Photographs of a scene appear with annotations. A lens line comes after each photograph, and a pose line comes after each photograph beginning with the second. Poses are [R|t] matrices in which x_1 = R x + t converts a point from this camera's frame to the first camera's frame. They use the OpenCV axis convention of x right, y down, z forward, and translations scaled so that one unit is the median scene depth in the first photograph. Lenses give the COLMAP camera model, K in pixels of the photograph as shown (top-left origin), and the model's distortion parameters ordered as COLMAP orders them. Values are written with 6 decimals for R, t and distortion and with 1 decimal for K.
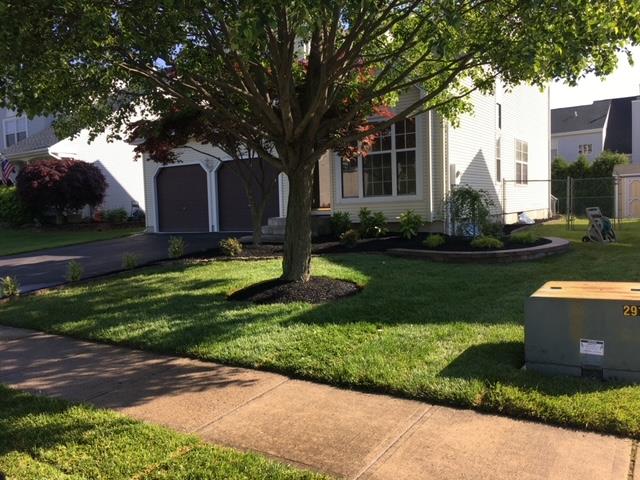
lens RADIAL K [[536.9, 0, 320.1], [0, 536.9, 241.5], [0, 0, 1]] dist [0.008474, -0.003276]
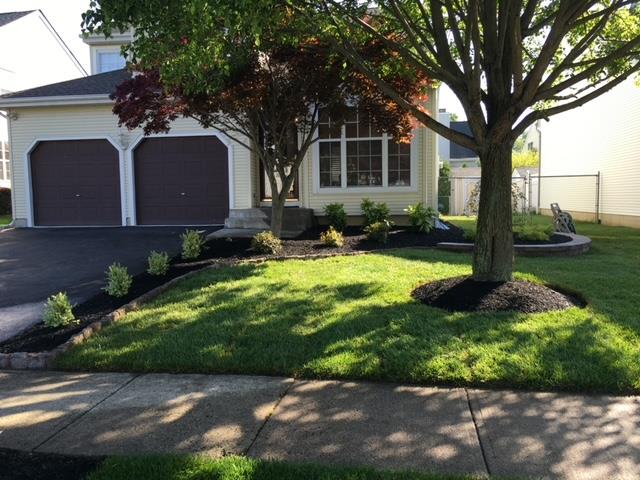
lens RADIAL K [[536.9, 0, 320.0], [0, 536.9, 240.0], [0, 0, 1]] dist [0.008474, -0.003276]
pose [[0.913724, -0.008945, 0.406236, -0.350371], [0.007373, 0.999958, 0.005435, 0.001548], [-0.406268, -0.001971, 0.913752, 0.199353]]
